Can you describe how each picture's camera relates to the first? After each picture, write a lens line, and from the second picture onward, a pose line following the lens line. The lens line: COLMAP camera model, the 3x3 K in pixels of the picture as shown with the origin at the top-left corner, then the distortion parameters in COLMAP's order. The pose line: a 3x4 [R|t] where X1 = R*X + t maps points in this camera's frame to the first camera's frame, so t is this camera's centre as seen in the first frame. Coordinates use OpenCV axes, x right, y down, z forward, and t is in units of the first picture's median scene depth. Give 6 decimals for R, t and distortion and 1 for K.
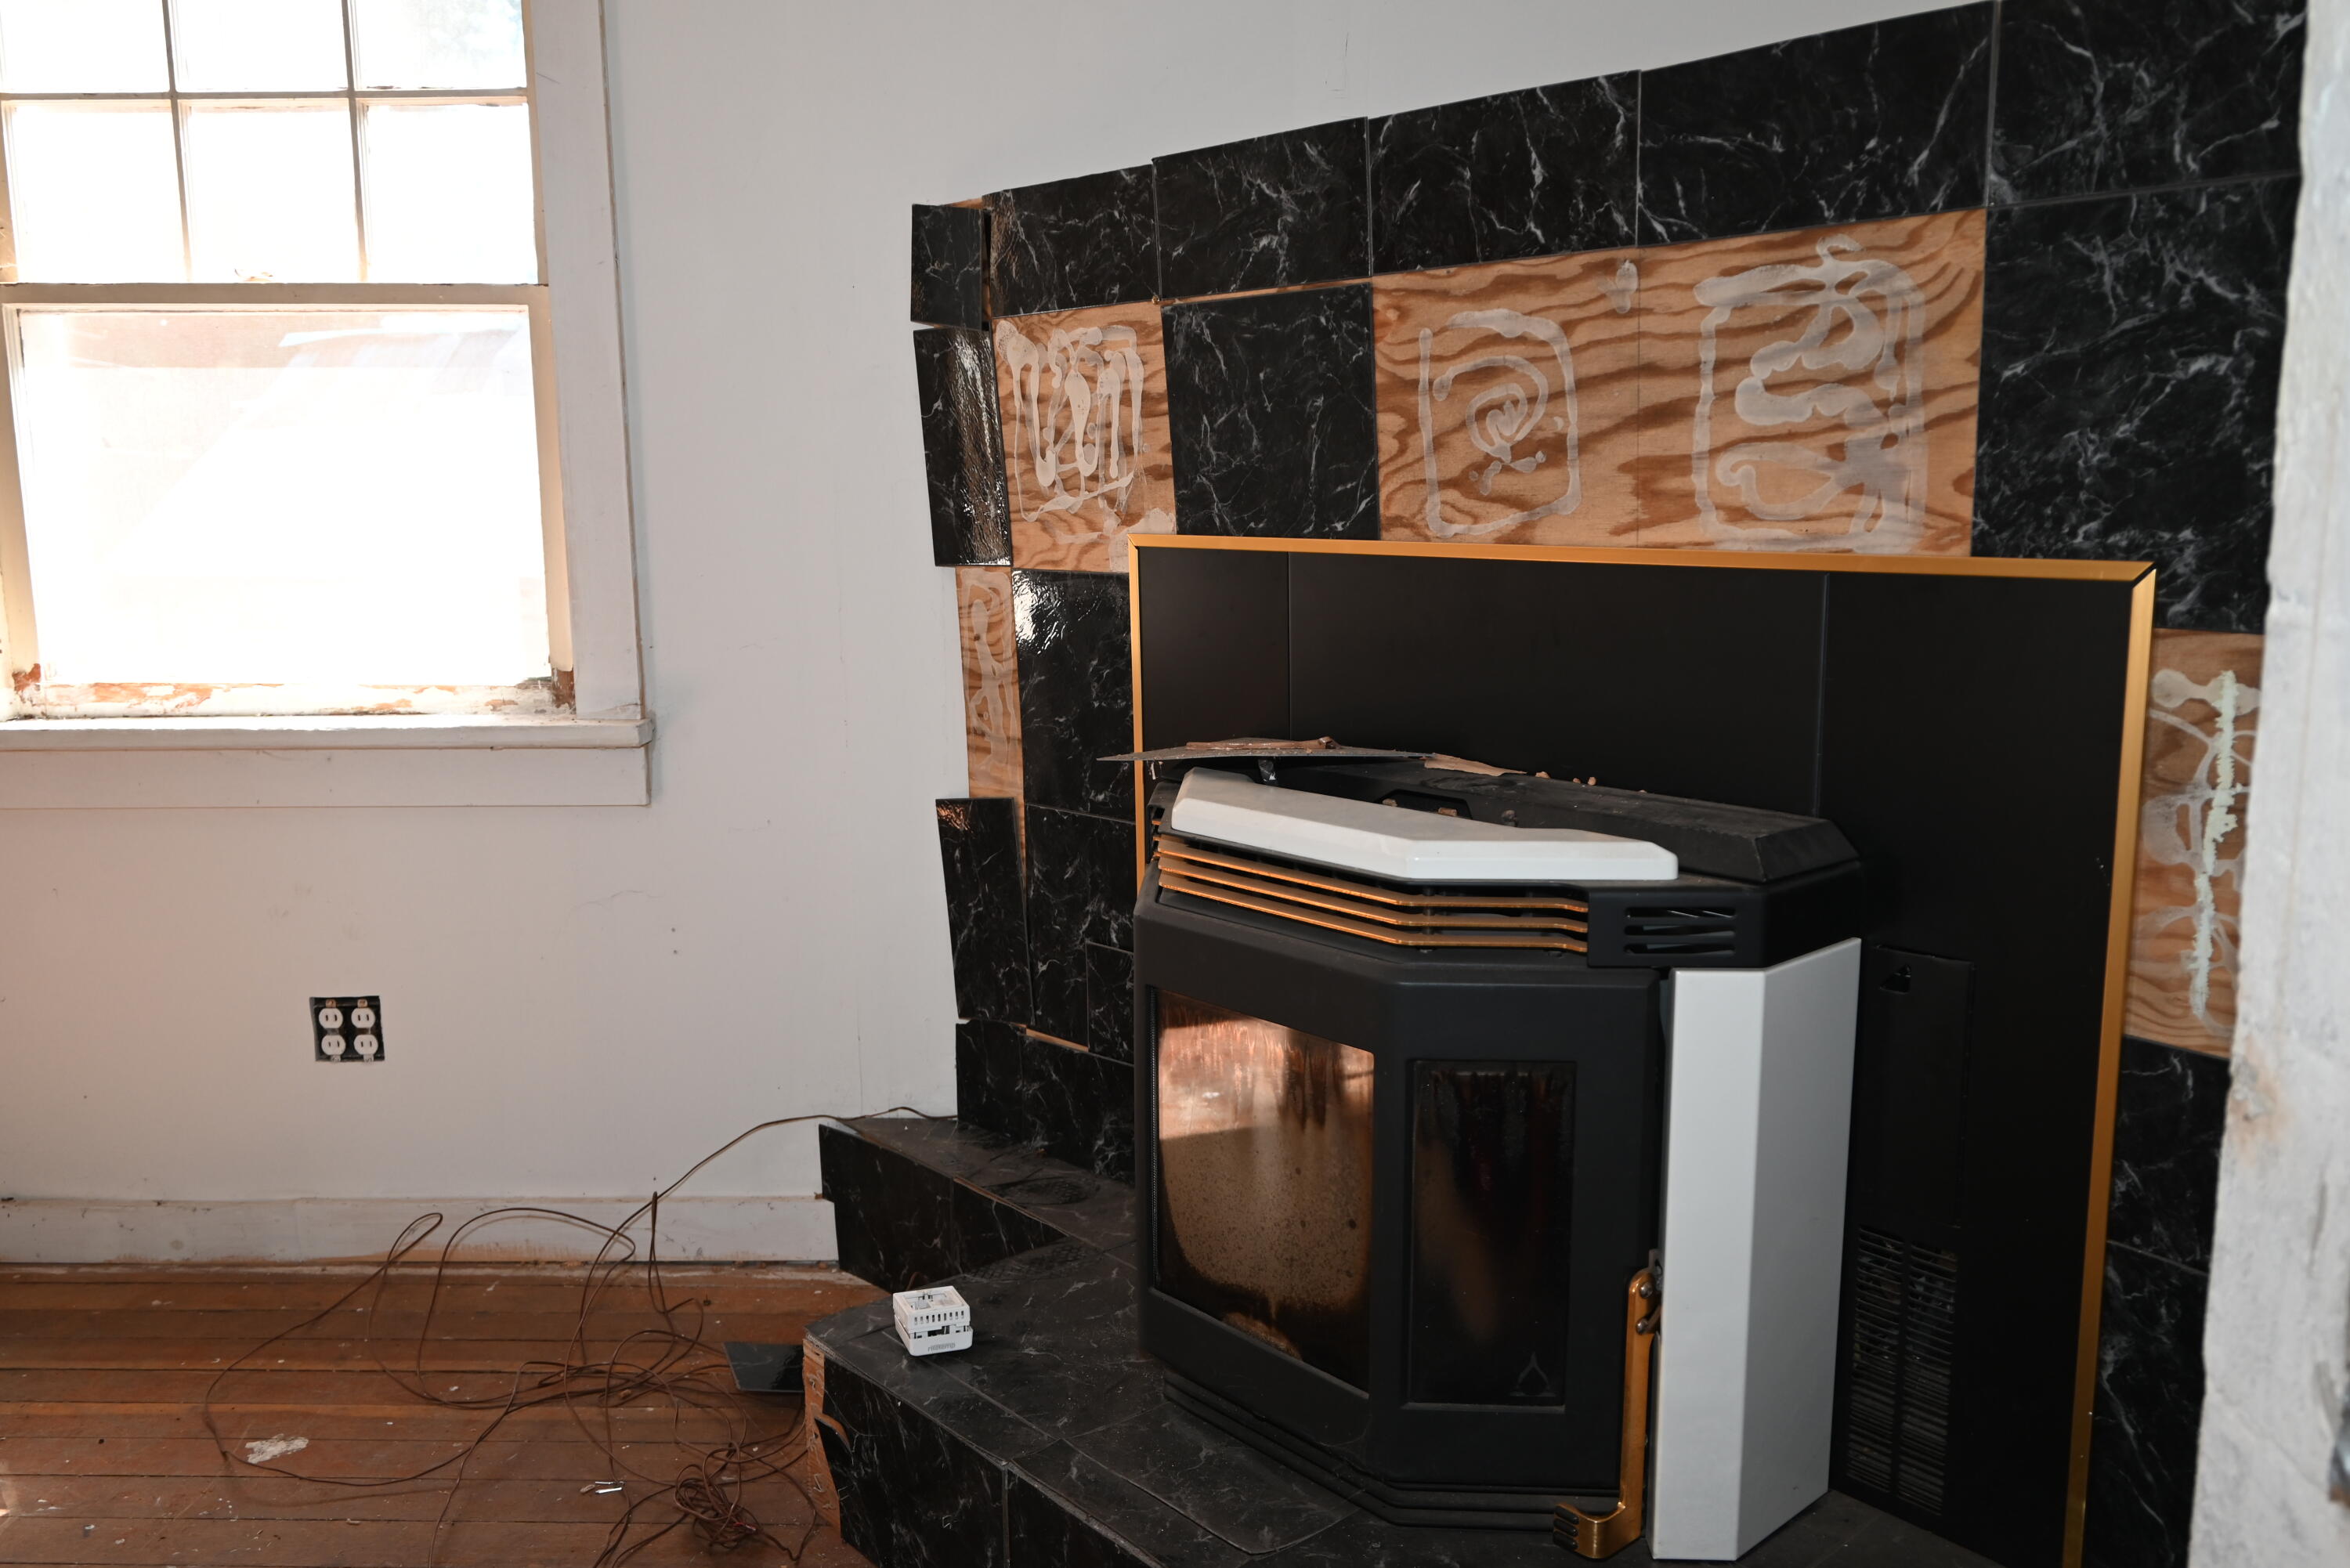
lens RADIAL K [[1784.3, 0, 1174.8], [0, 1784.3, 788.2], [0, 0, 1]] dist [0.009969, -0.003671]
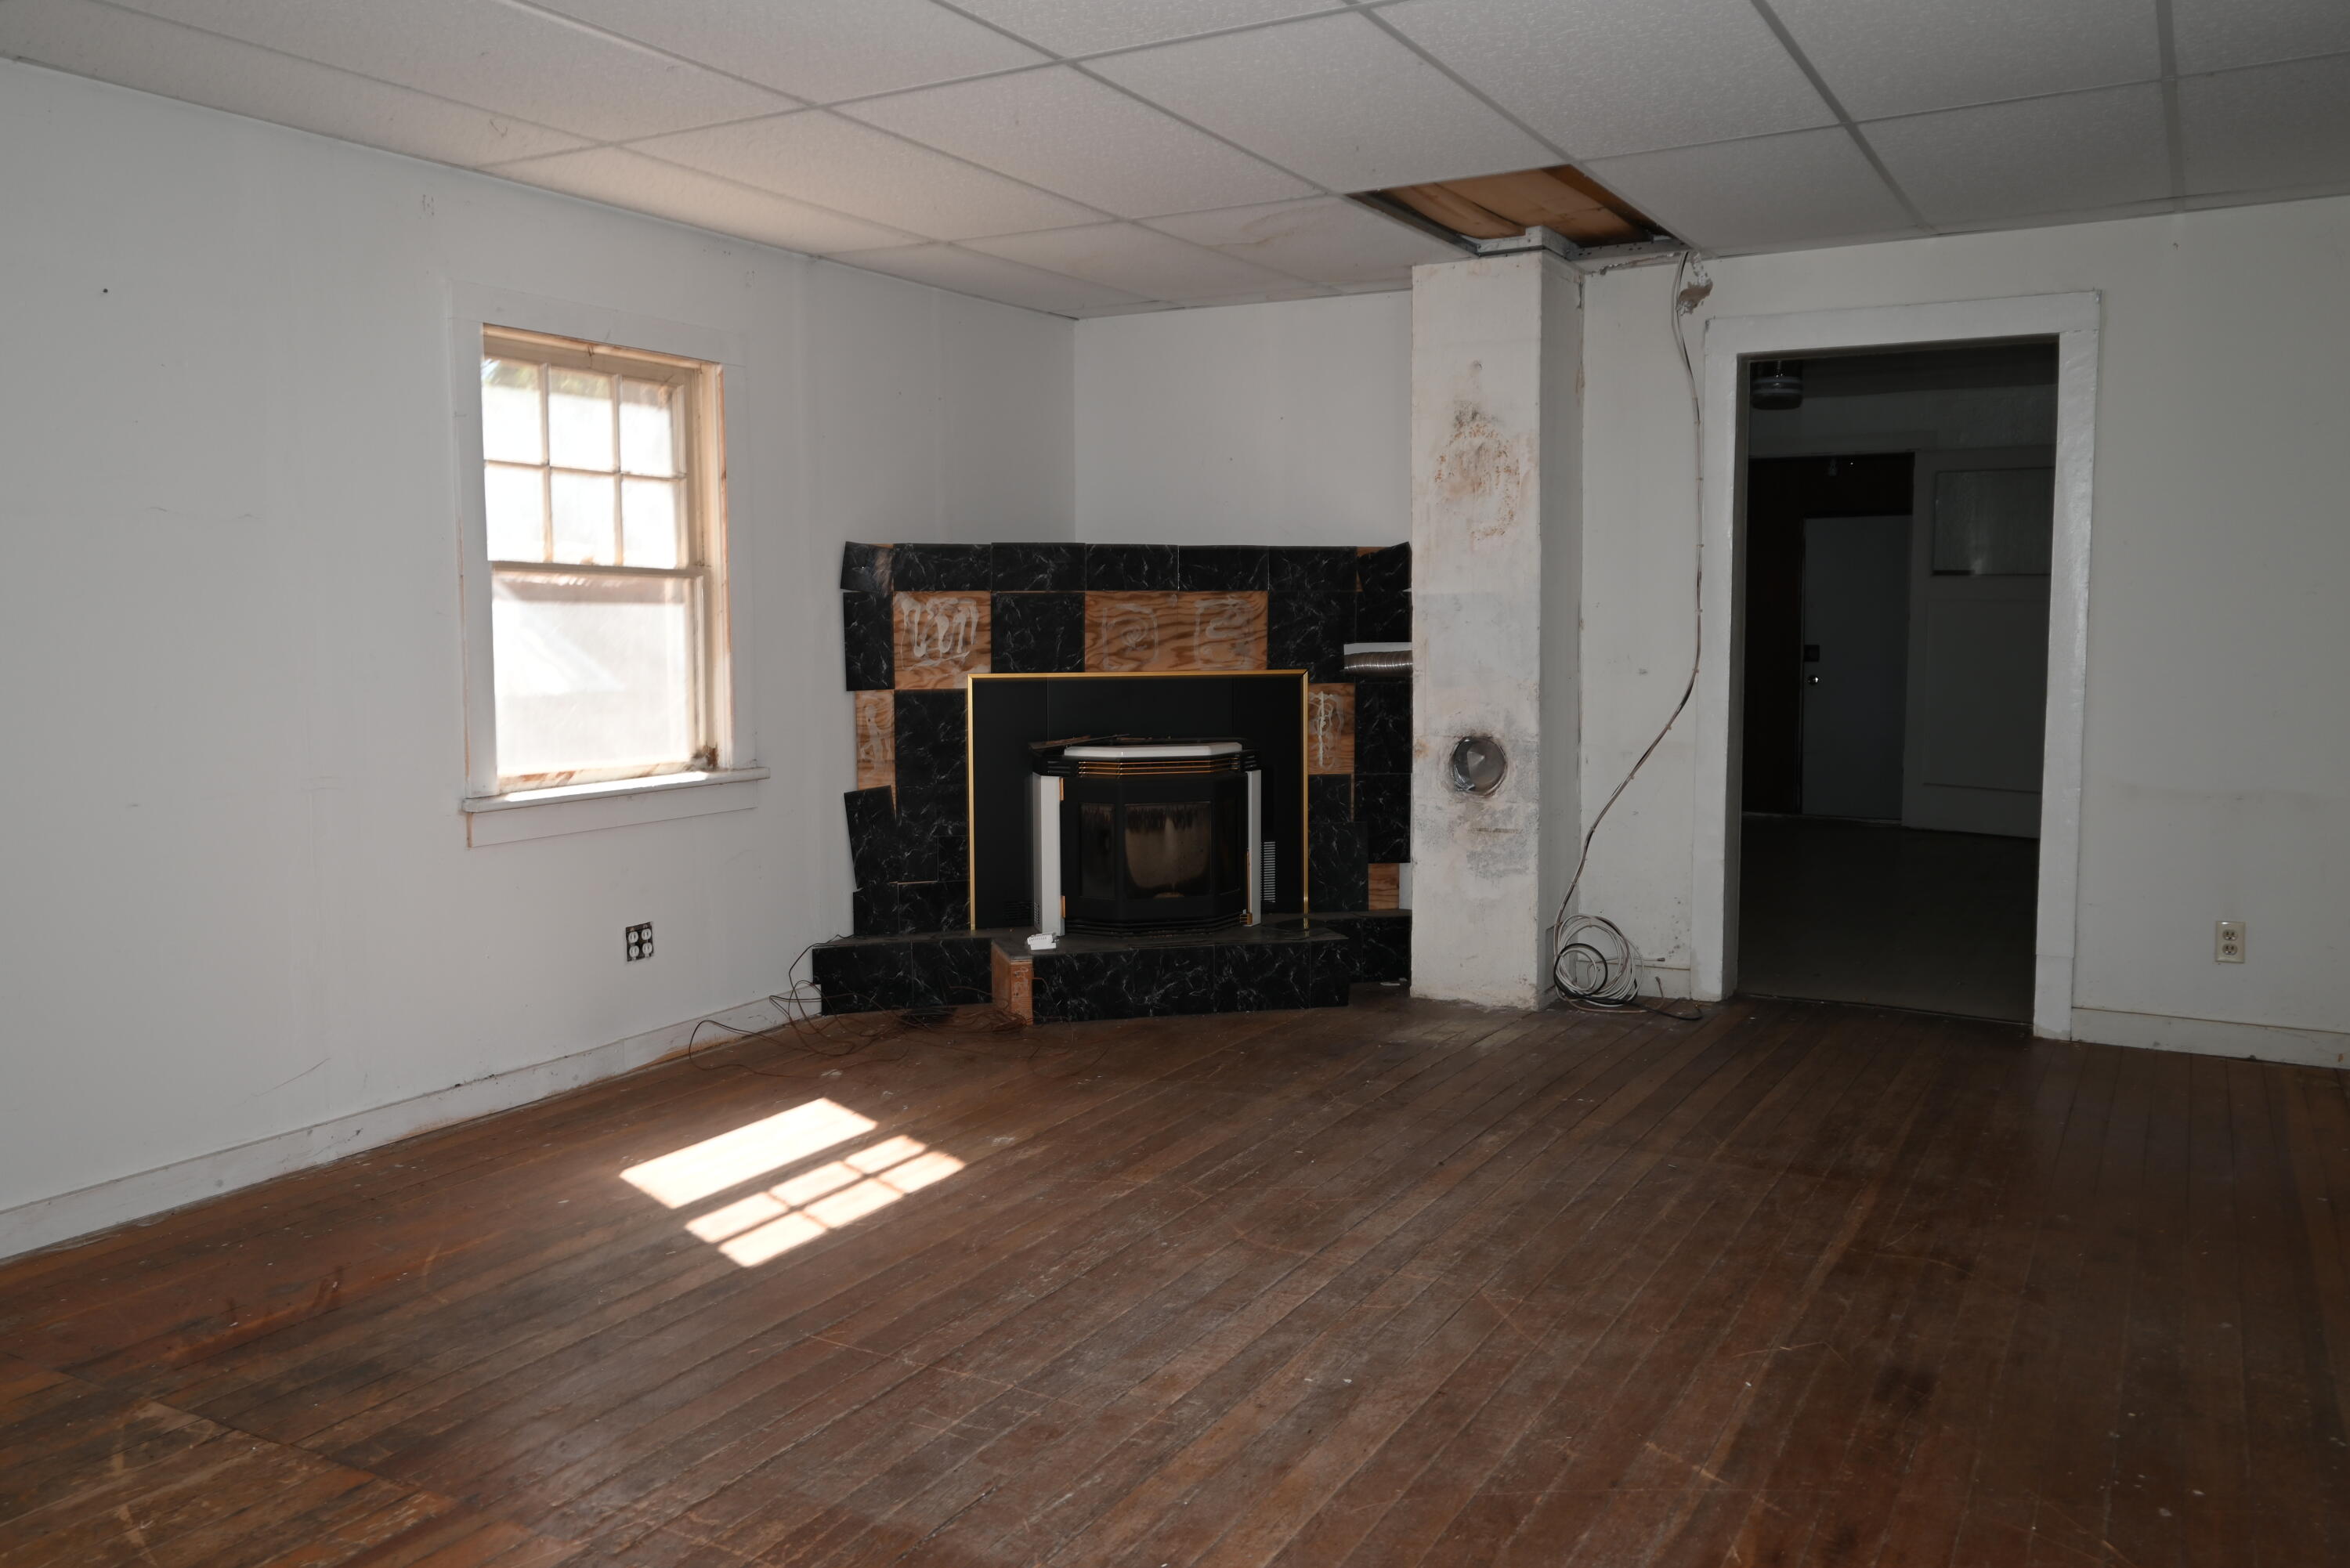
lens RADIAL K [[1784.3, 0, 1177.5], [0, 1784.3, 780.7], [0, 0, 1]] dist [0.009969, -0.003671]
pose [[0.477004, -0.080688, 0.875190, -2.346339], [0.152114, 0.988329, 0.008212, 0.043978], [-0.865638, 0.129212, 0.483710, -0.579486]]
